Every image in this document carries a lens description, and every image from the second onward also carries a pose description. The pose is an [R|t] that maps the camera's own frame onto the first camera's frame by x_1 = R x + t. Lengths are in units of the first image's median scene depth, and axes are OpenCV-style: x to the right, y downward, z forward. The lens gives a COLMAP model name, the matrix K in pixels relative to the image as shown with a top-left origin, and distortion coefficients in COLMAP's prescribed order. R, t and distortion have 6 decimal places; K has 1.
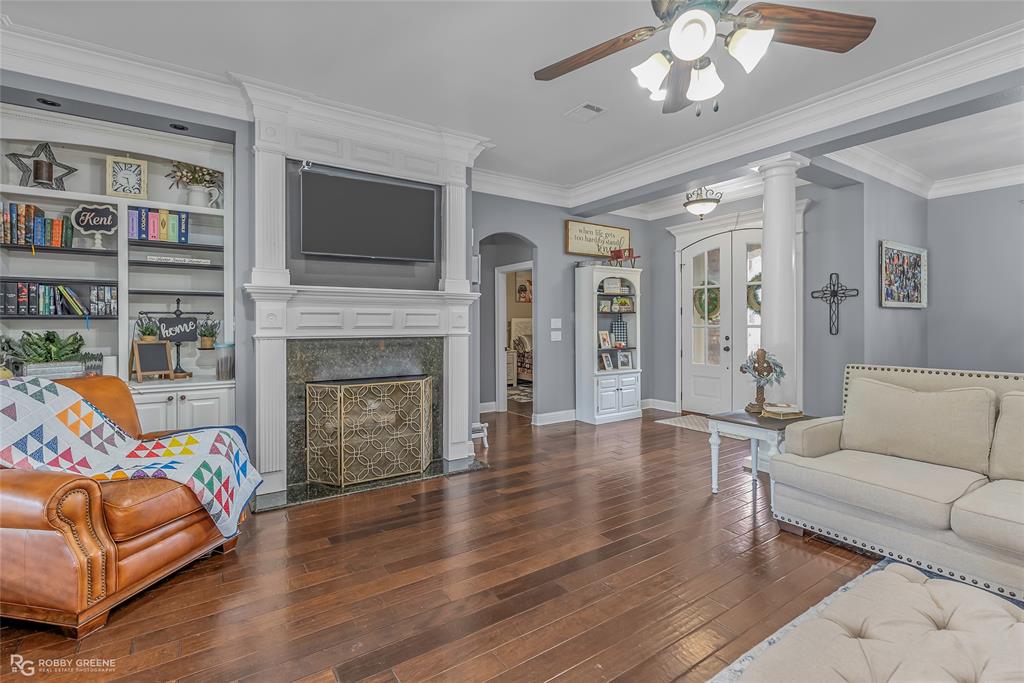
lens RADIAL K [[469.2, 0, 511.4], [0, 469.2, 324.4], [0, 0, 1]] dist [-0.000266, -0.000030]
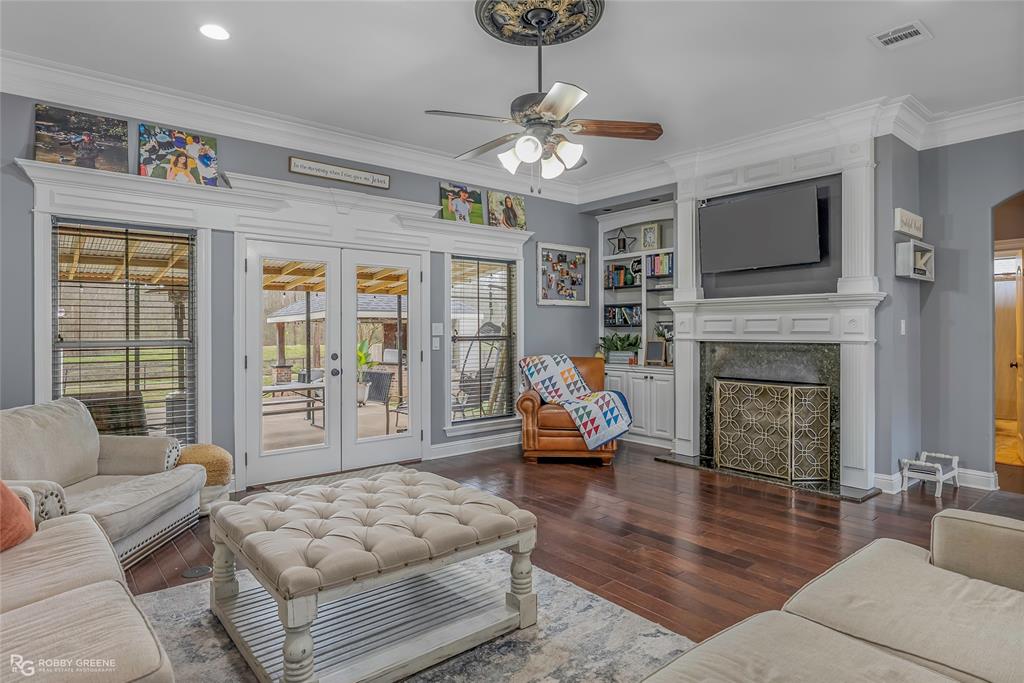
lens RADIAL K [[576.4, 0, 514.4], [0, 576.4, 329.0], [0, 0, 1]] dist [0.000880, 0.000117]
pose [[0.107063, -0.000496, -0.994252, 1.064182], [0.000880, 1.000000, -0.000404, -0.001923], [0.994252, -0.000831, 0.107064, 0.336112]]
